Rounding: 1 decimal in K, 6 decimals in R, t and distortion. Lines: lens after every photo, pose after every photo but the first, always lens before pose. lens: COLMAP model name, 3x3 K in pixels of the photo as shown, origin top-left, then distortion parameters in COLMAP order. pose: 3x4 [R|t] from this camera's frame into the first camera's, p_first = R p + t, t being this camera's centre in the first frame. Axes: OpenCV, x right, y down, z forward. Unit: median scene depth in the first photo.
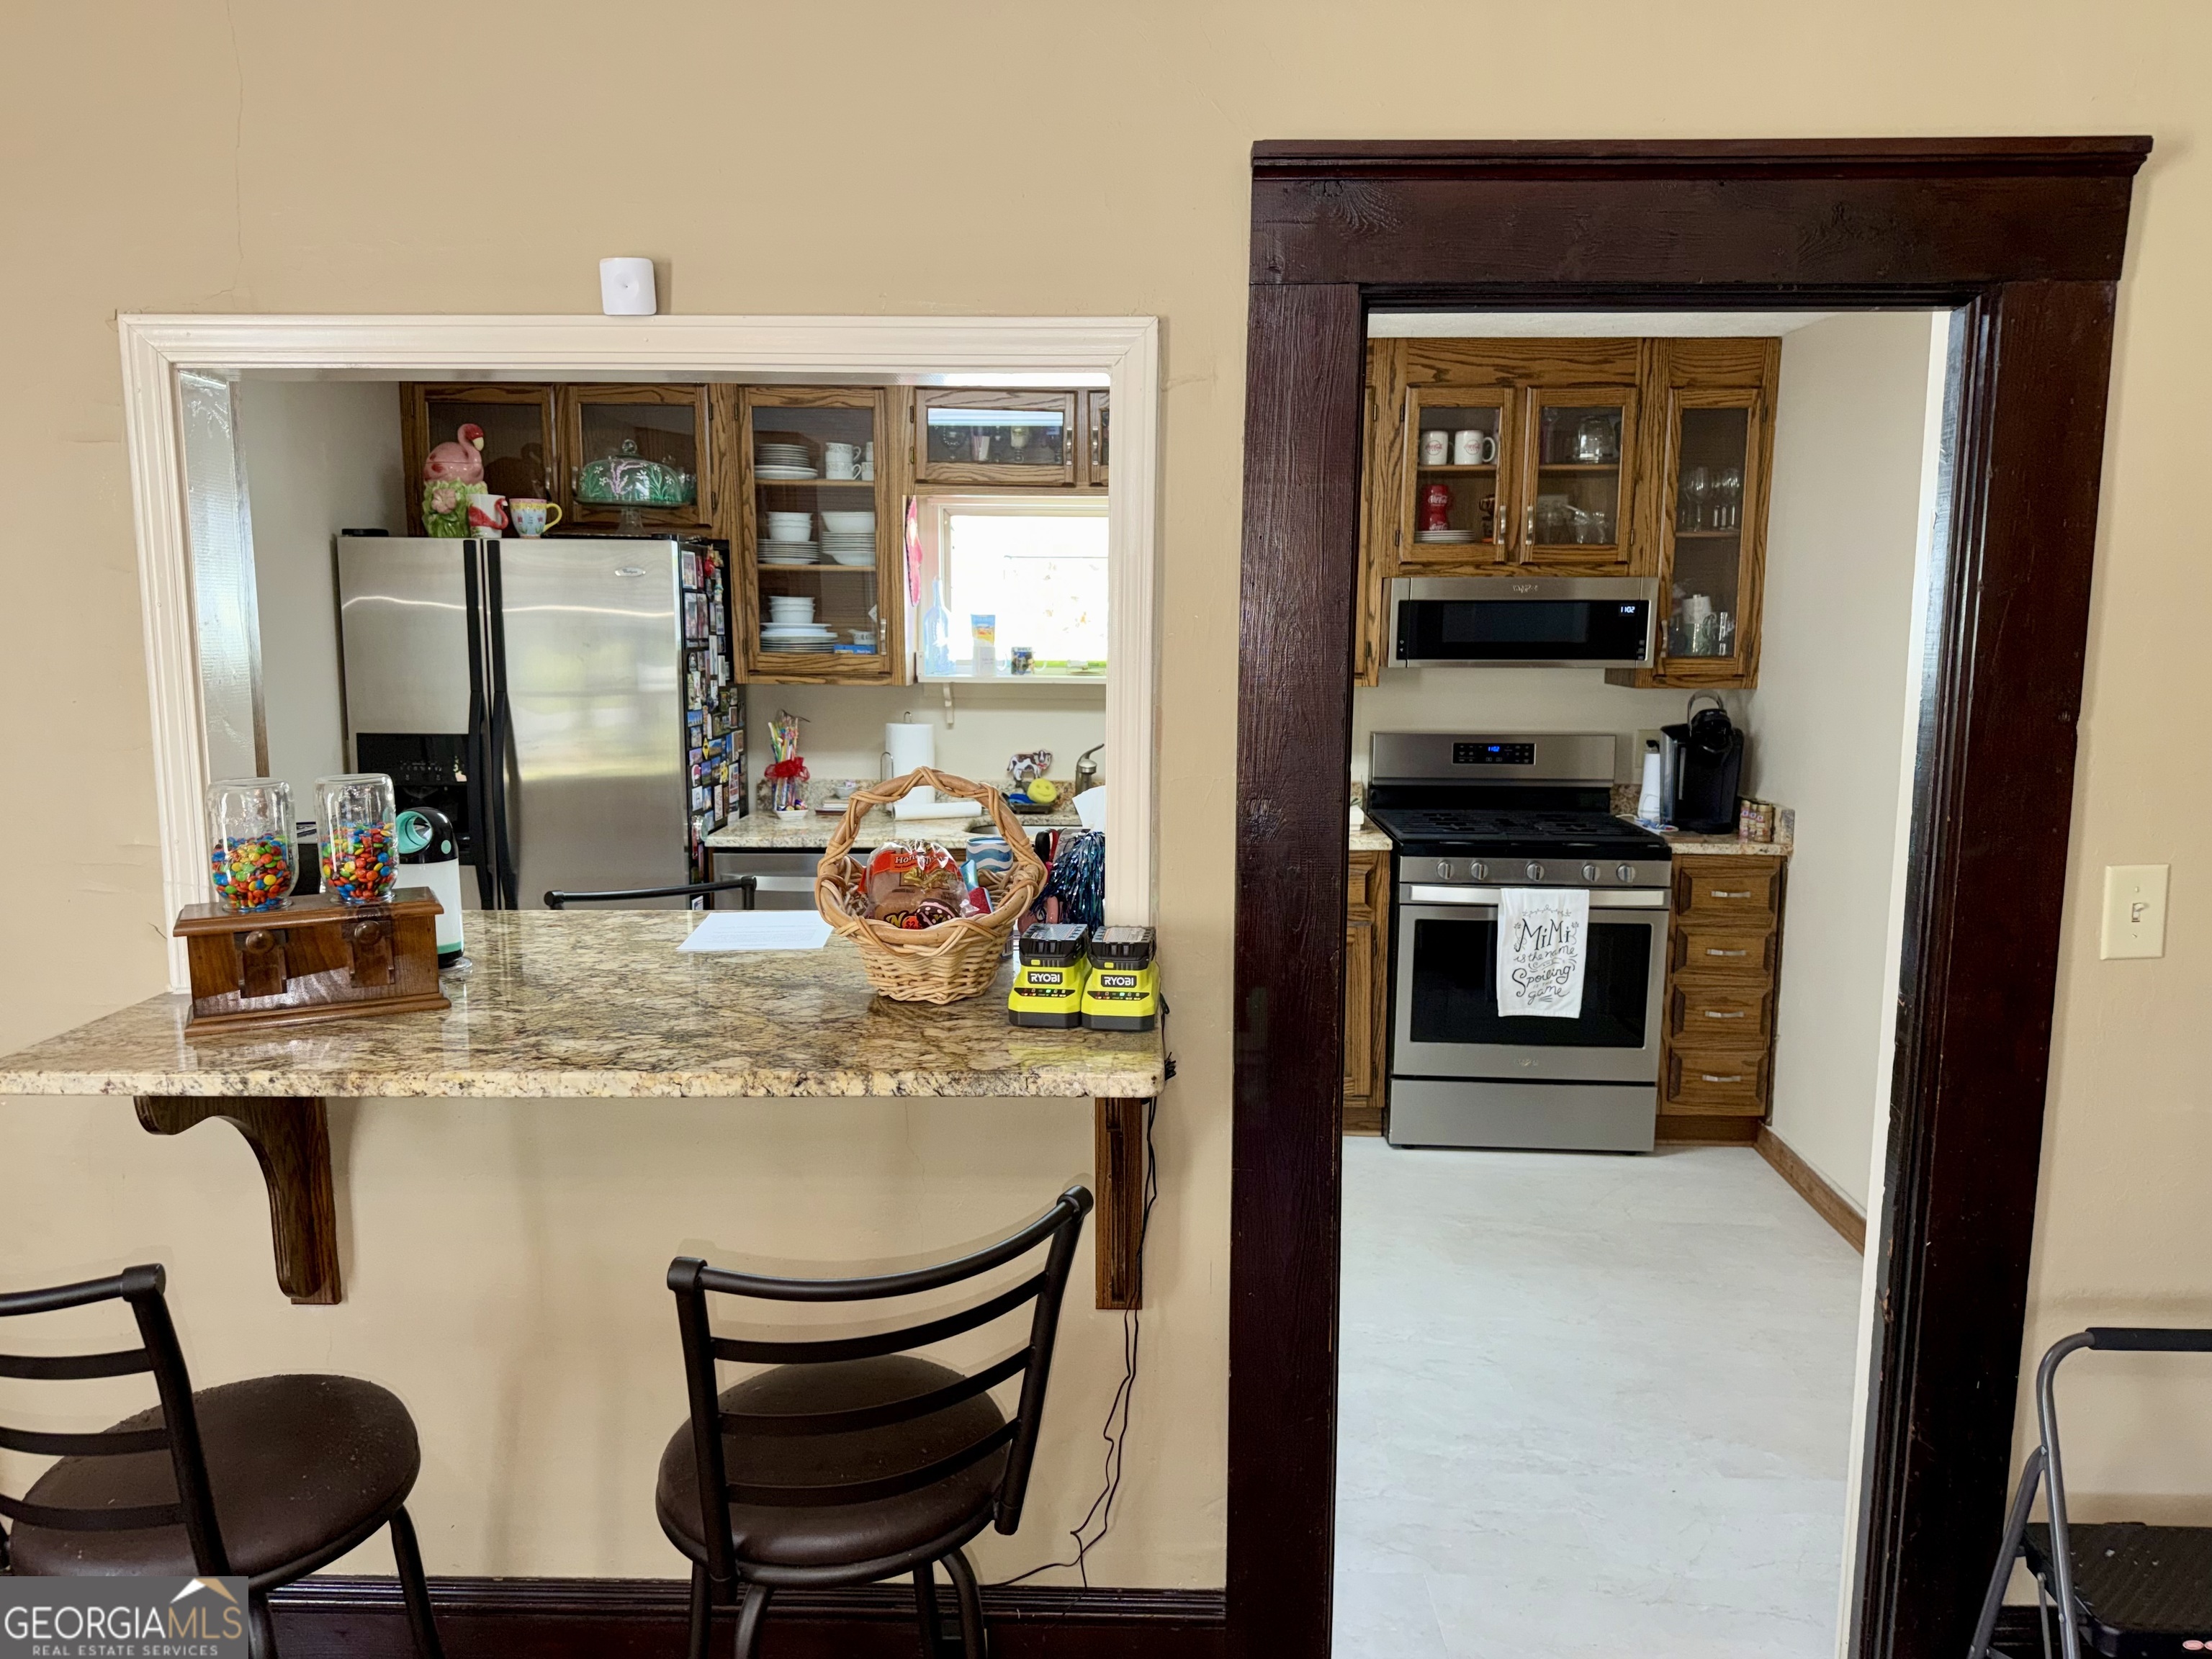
lens RADIAL K [[1550.7, 0, 1097.8], [0, 1550.7, 828.9], [0, 0, 1]] dist [0.115236, -0.141037]
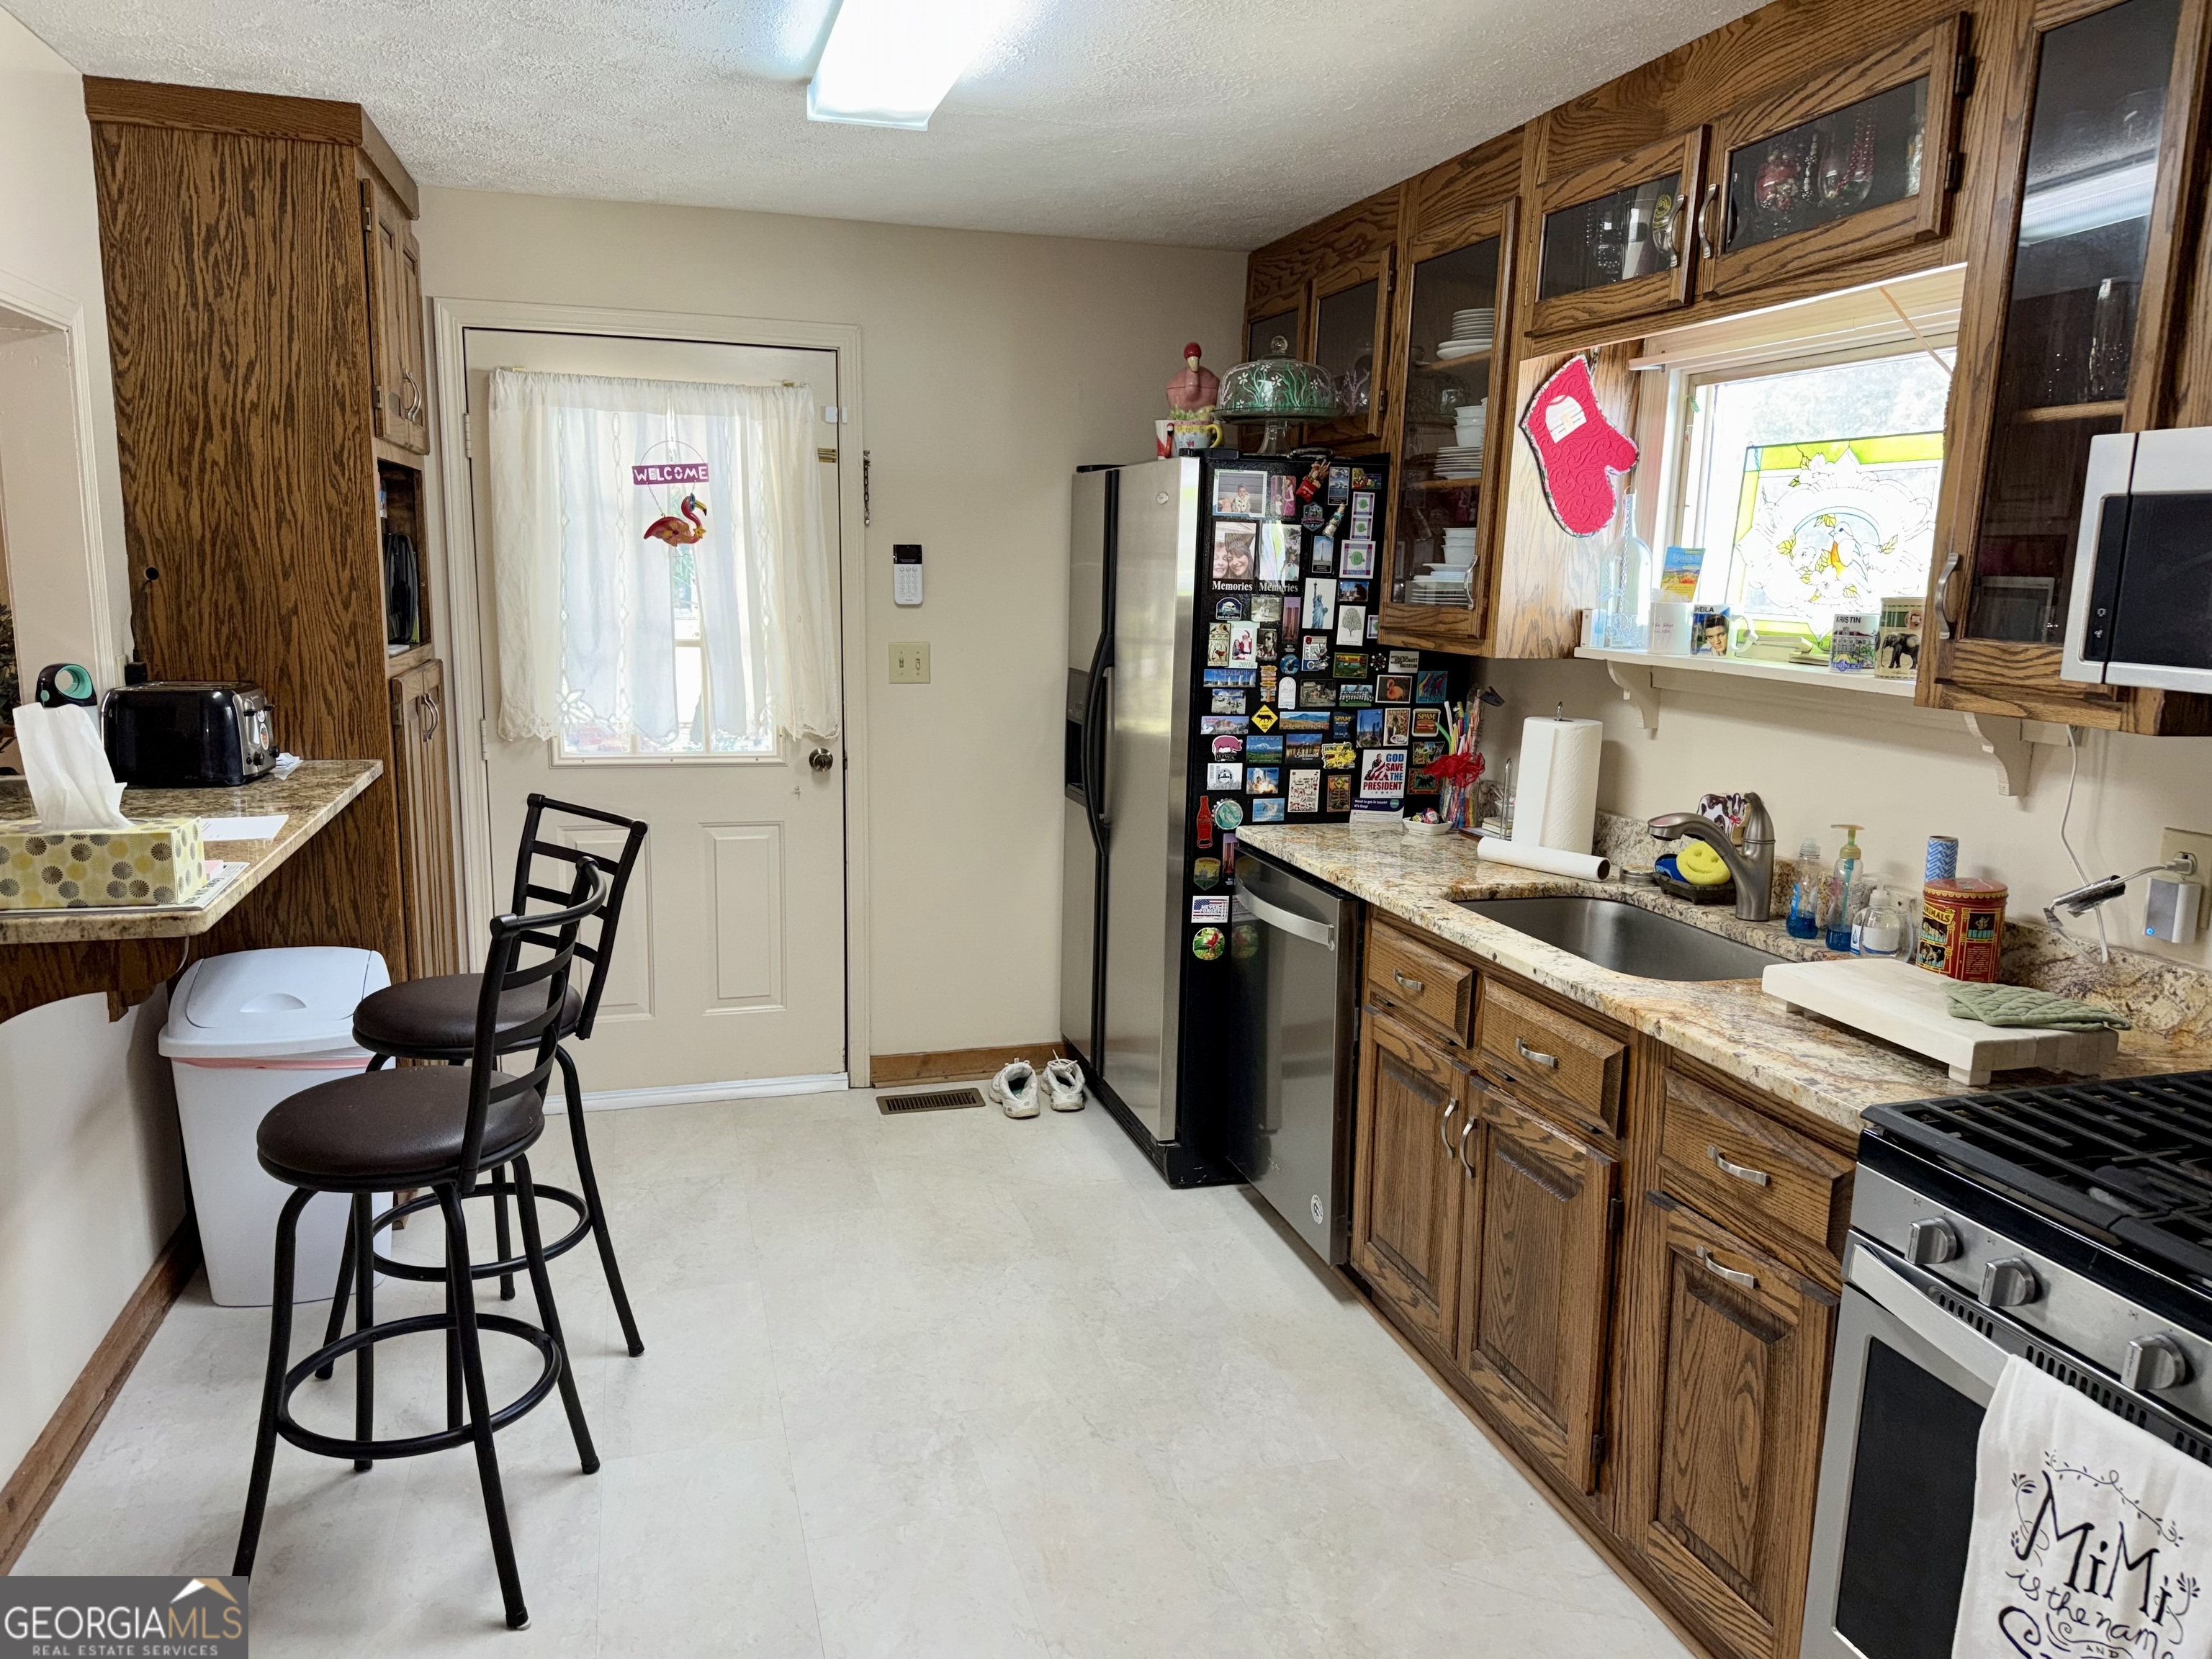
lens RADIAL K [[1550.7, 0, 1097.8], [0, 1550.7, 828.9], [0, 0, 1]] dist [0.115236, -0.141037]
pose [[0.305429, 0.163720, -0.938034, 0.495575], [-0.154960, 0.980522, 0.120680, -0.081765], [0.939521, 0.108498, 0.324850, 0.692417]]
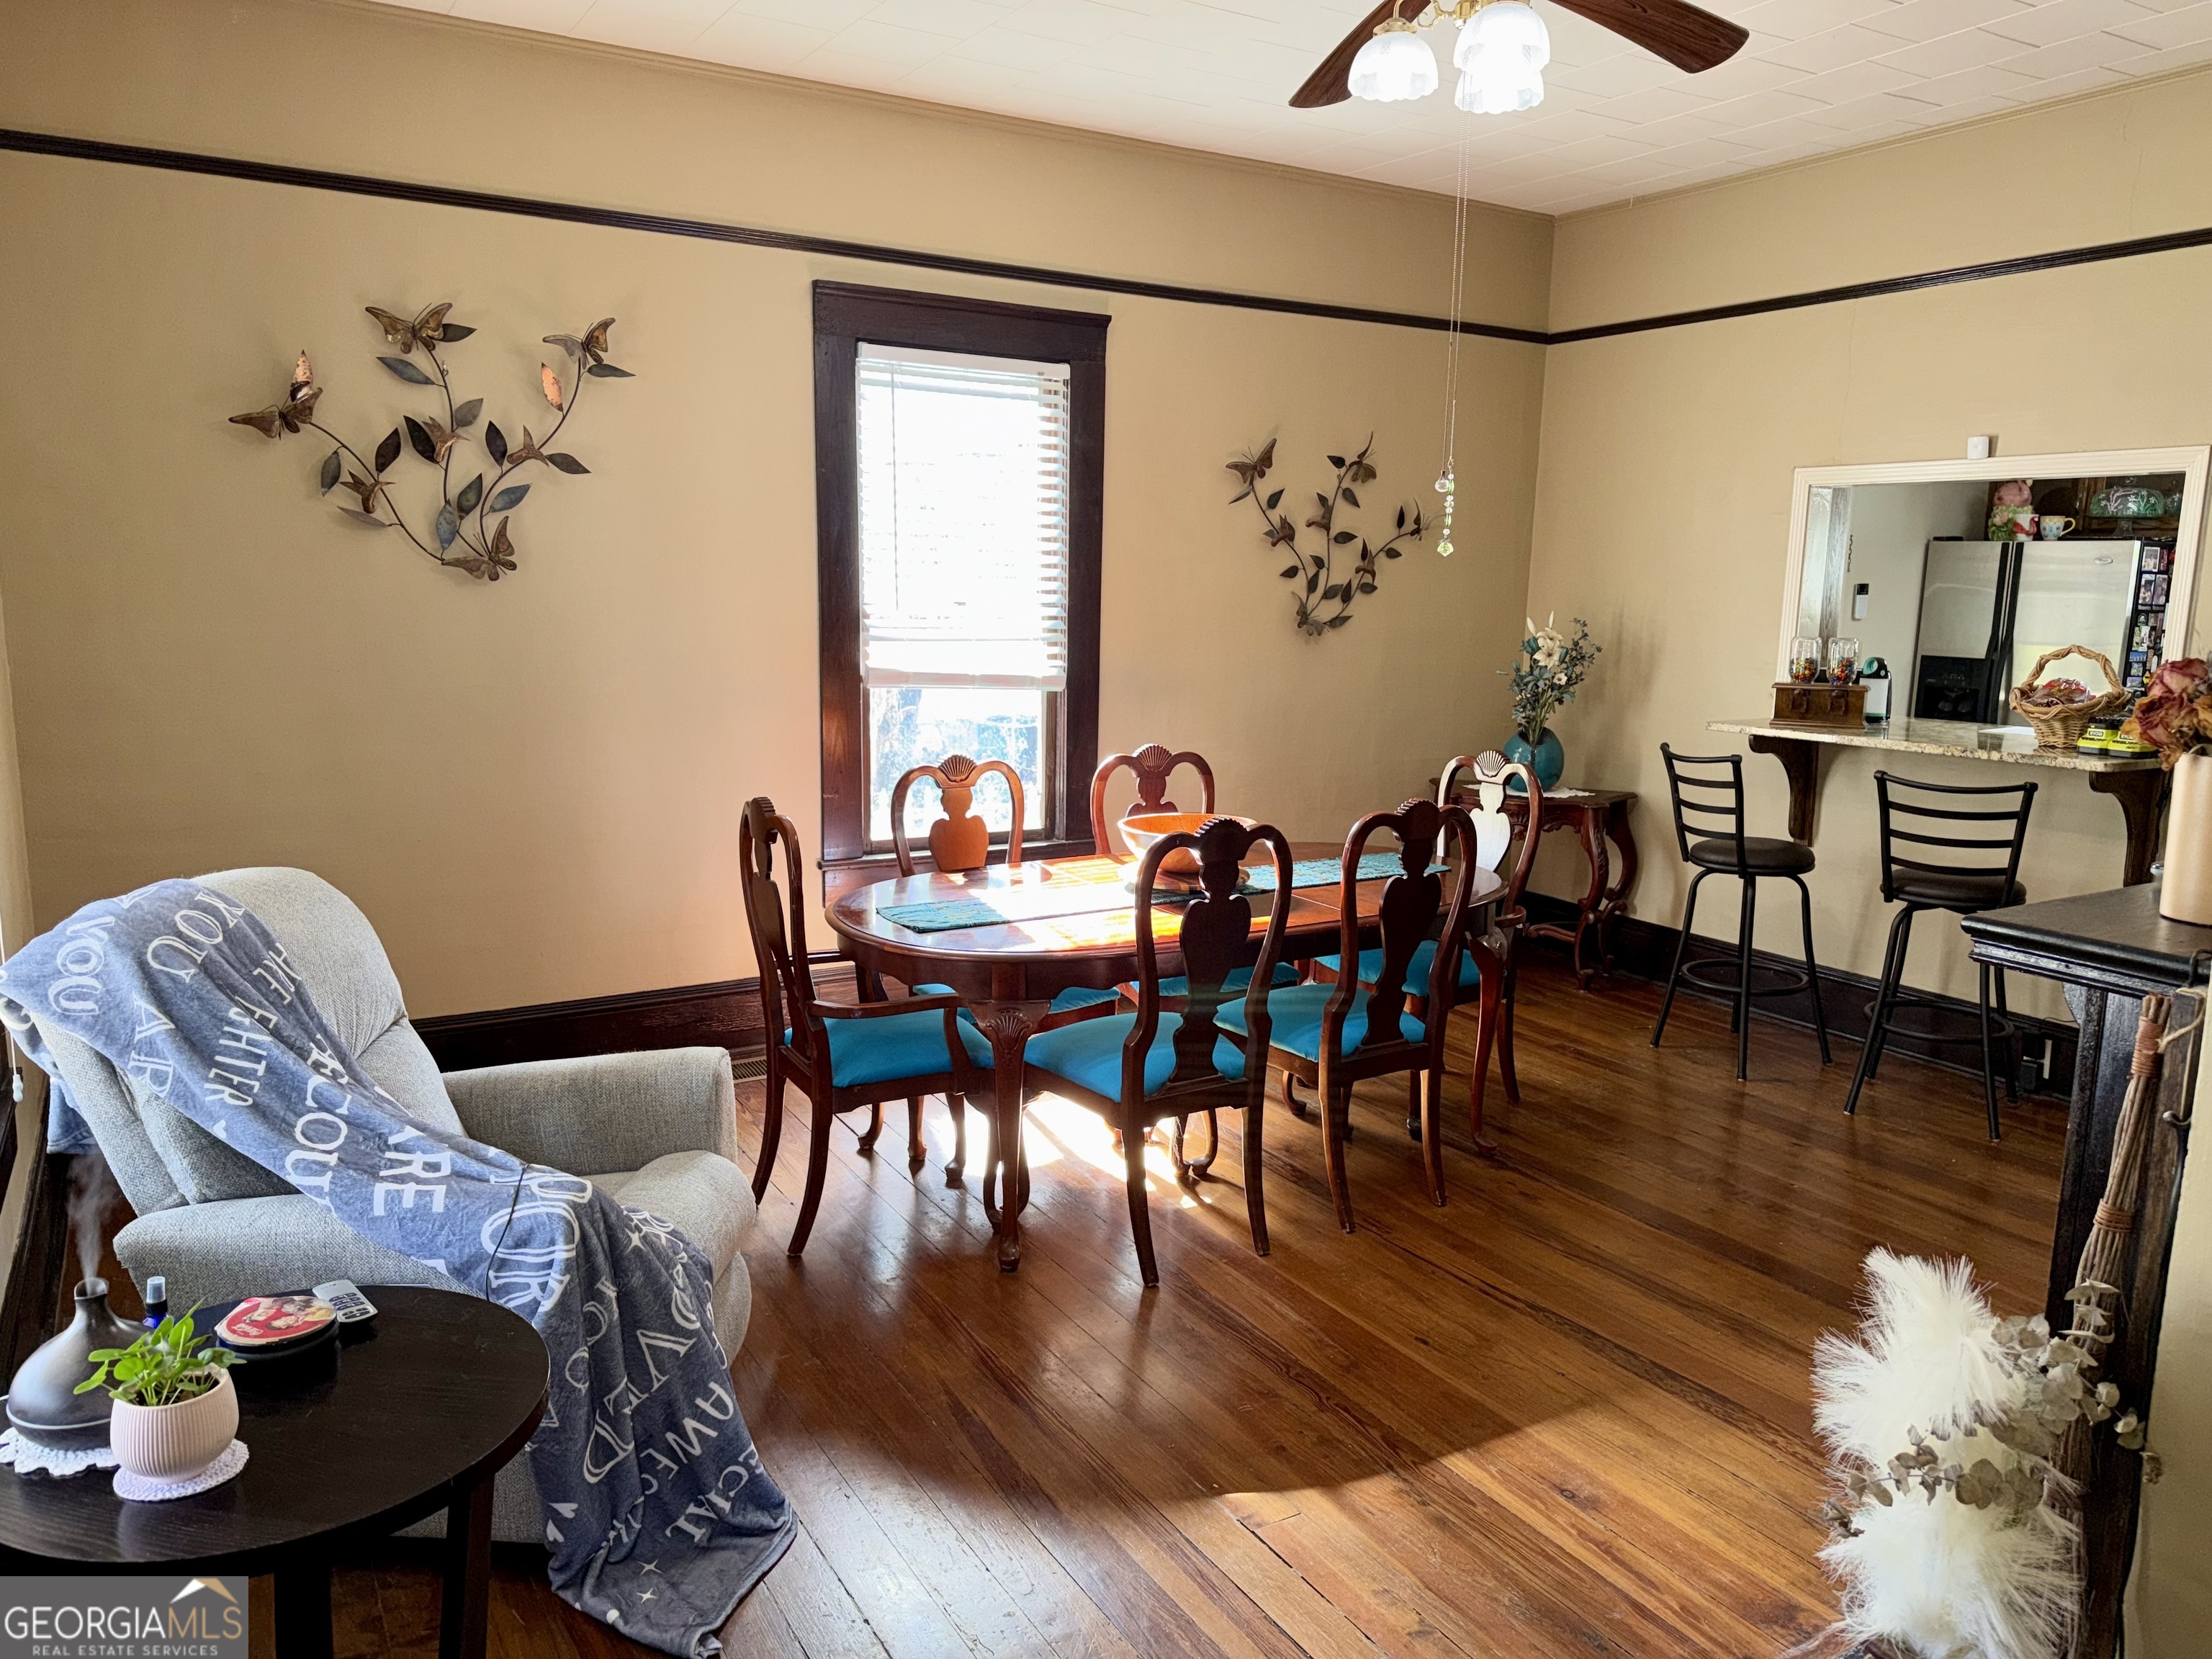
lens RADIAL K [[1550.7, 0, 1097.8], [0, 1550.7, 828.9], [0, 0, 1]] dist [0.115236, -0.141037]
pose [[0.535874, 0.142515, -0.832183, 0.514521], [-0.139411, 0.987057, 0.079265, 0.114784], [0.832708, 0.073539, 0.548807, -0.684712]]
